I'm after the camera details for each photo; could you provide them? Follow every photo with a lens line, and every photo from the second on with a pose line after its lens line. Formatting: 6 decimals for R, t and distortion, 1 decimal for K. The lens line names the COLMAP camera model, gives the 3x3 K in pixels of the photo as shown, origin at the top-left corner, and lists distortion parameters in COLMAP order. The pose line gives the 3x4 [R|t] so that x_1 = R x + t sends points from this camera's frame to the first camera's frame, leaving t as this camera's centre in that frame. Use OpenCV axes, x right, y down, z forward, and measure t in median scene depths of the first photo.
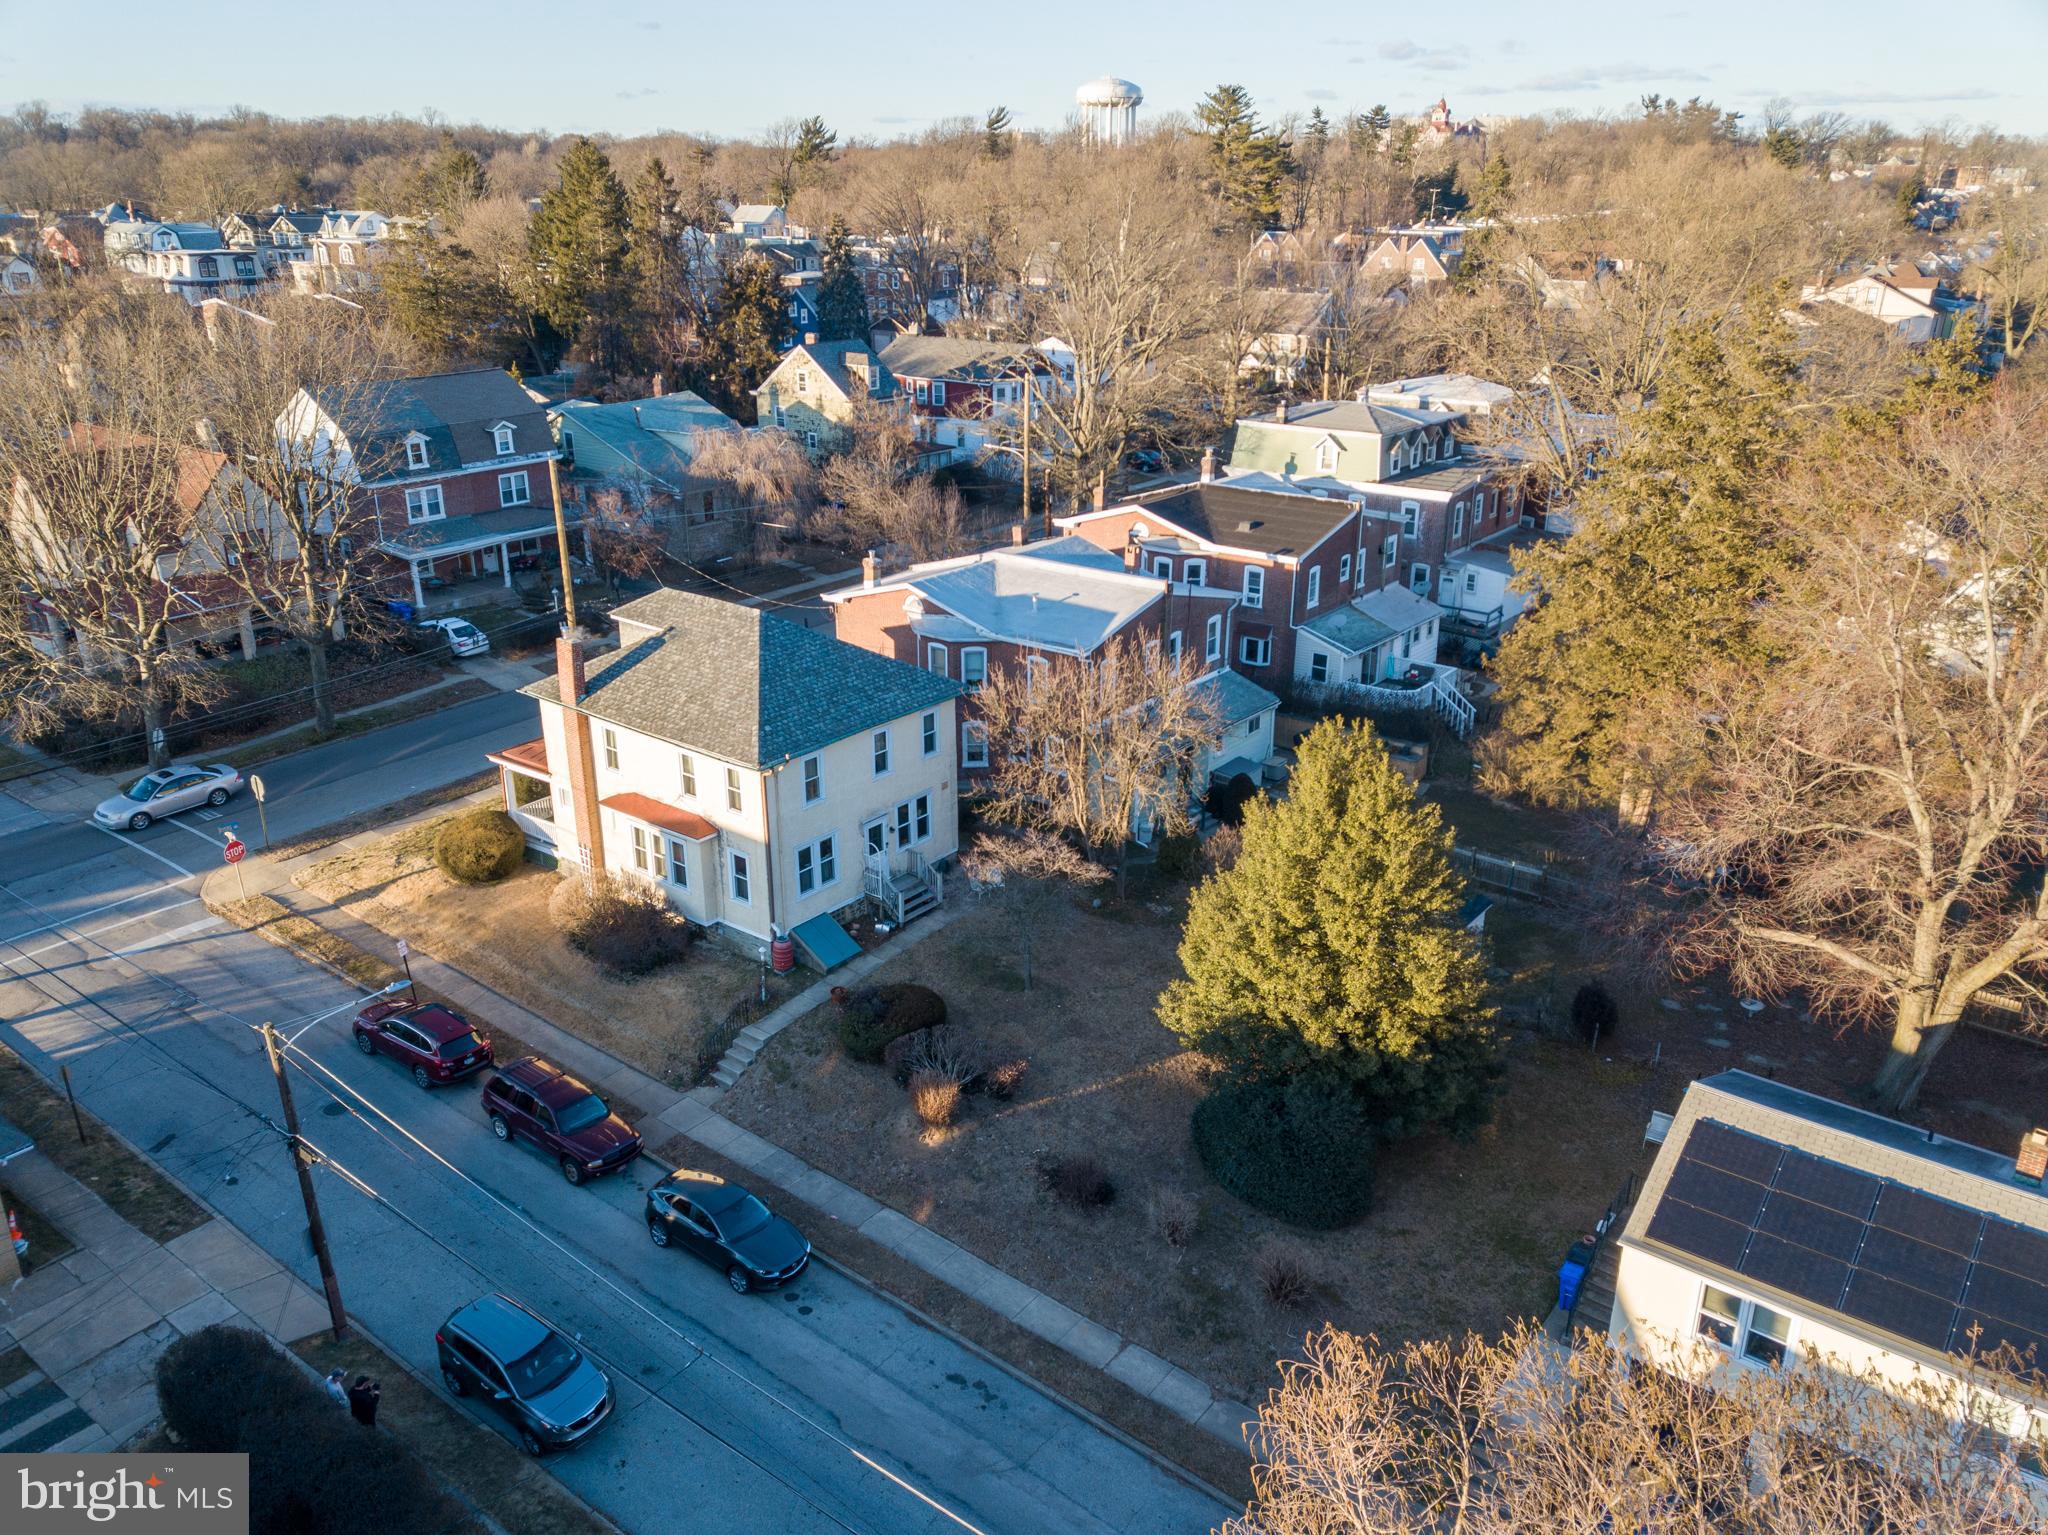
lens RADIAL K [[1555.6, 0, 1000.6], [0, 1555.6, 771.4], [0, 0, 1]] dist [0.036158, -0.020731]
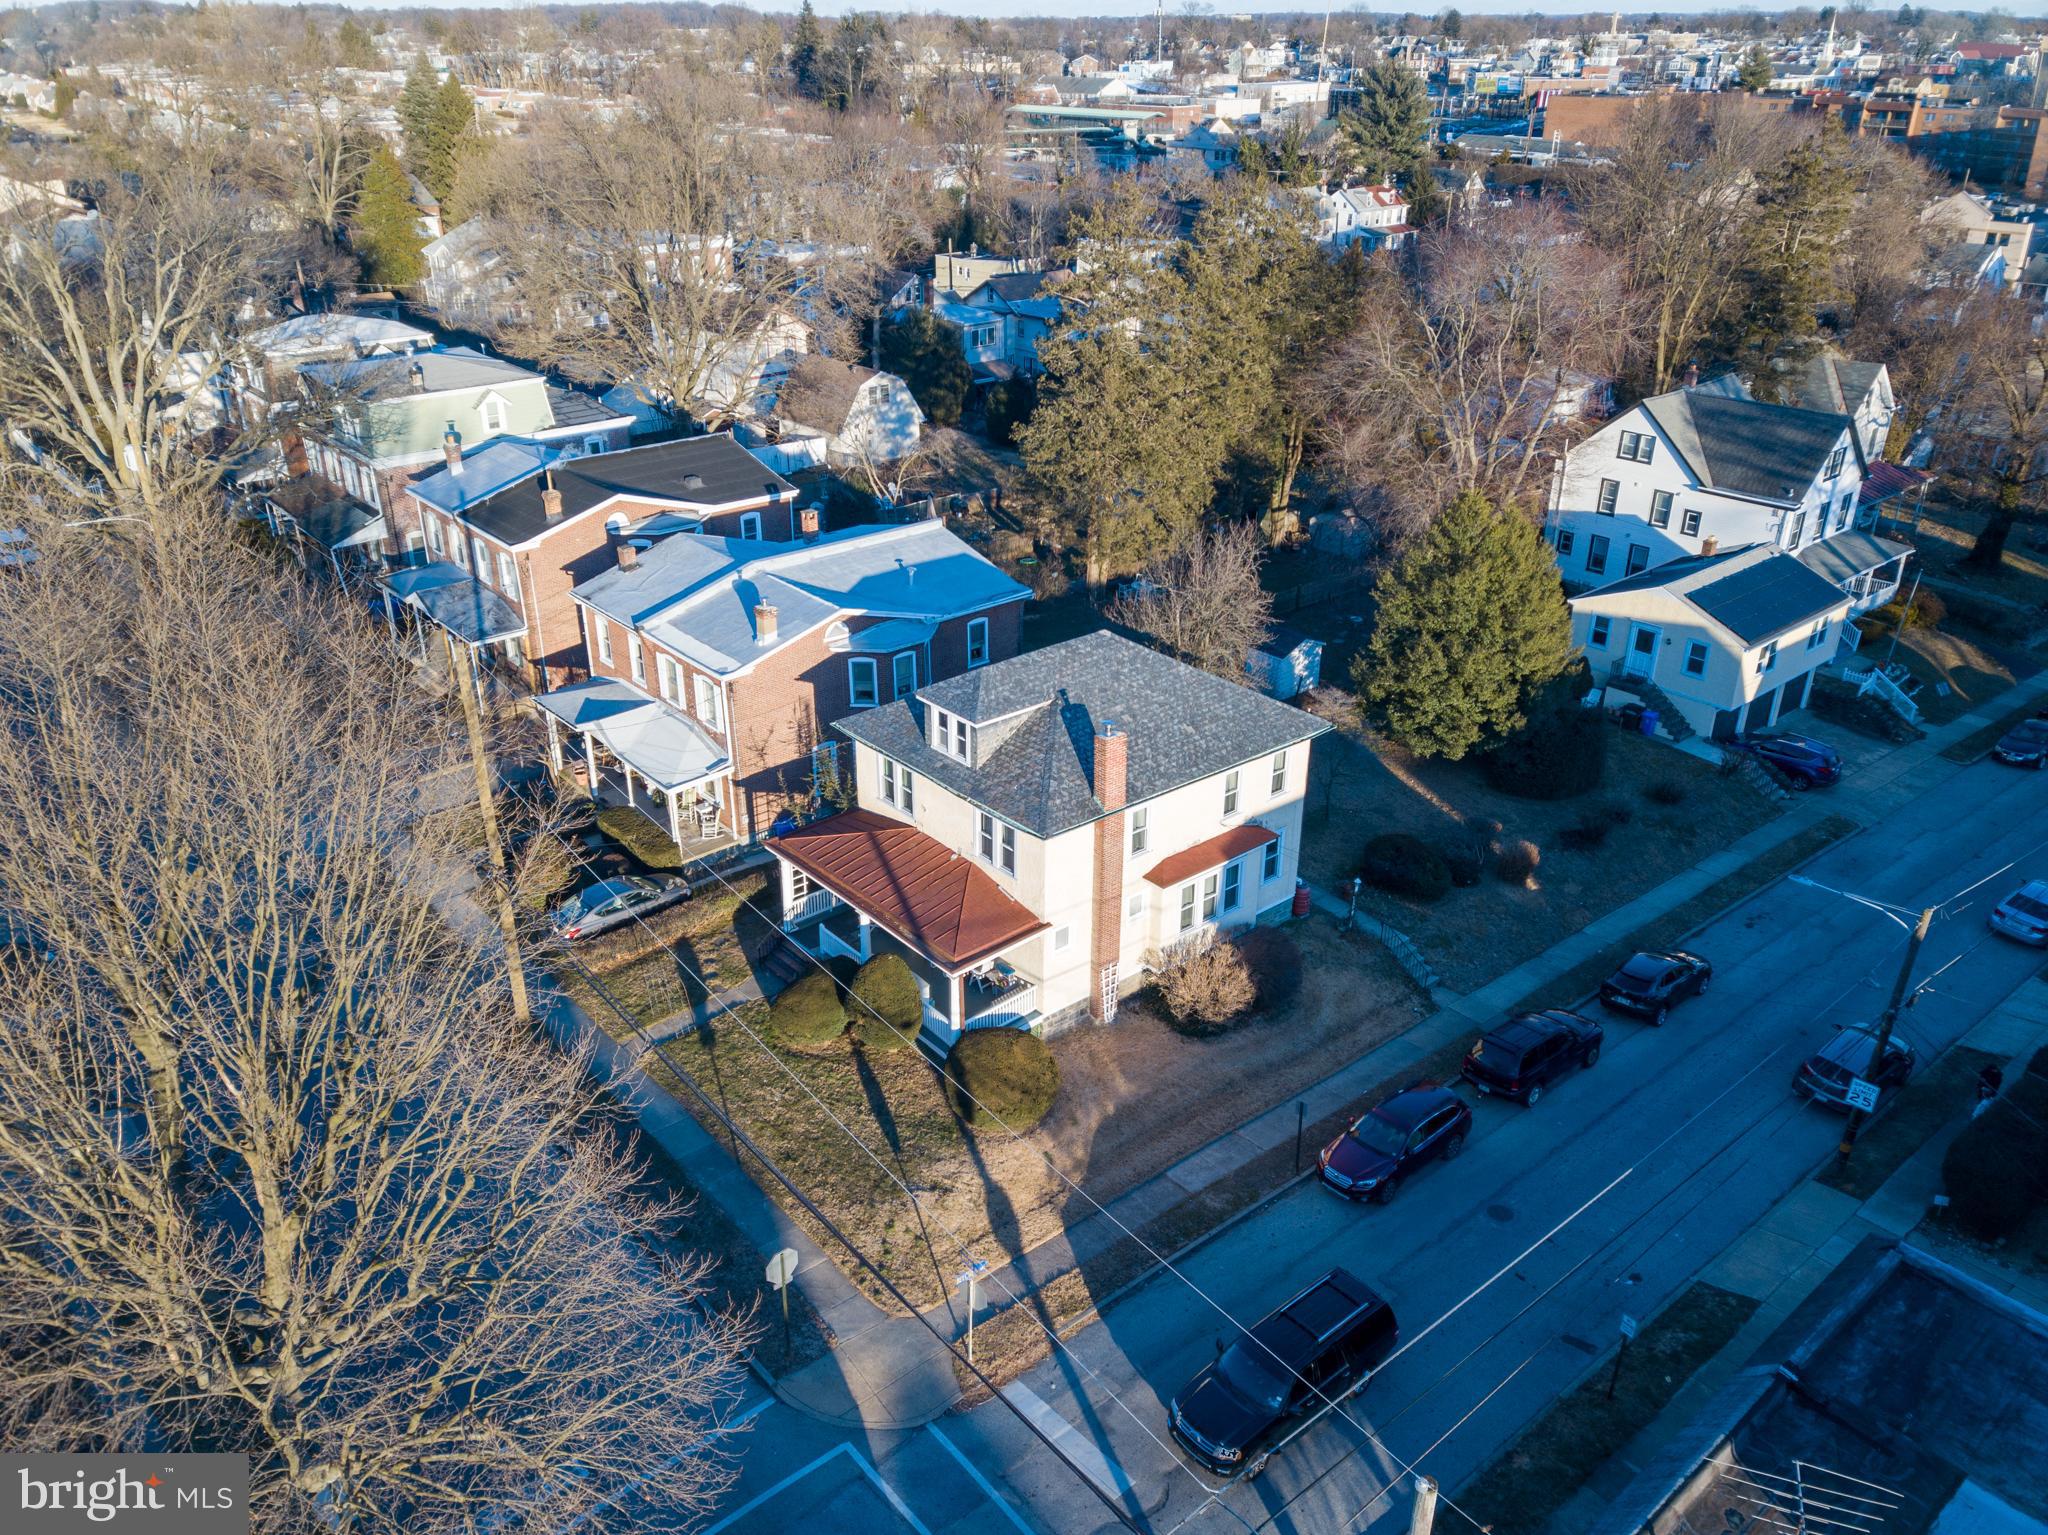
lens RADIAL K [[1555.6, 0, 1006.8], [0, 1555.6, 766.5], [0, 0, 1]] dist [0.036158, -0.020731]
pose [[0.199730, -0.424448, 0.883149, -1.200292], [0.351875, 0.872257, 0.339634, -0.433528], [-0.914490, 0.242923, 0.323568, 0.921280]]
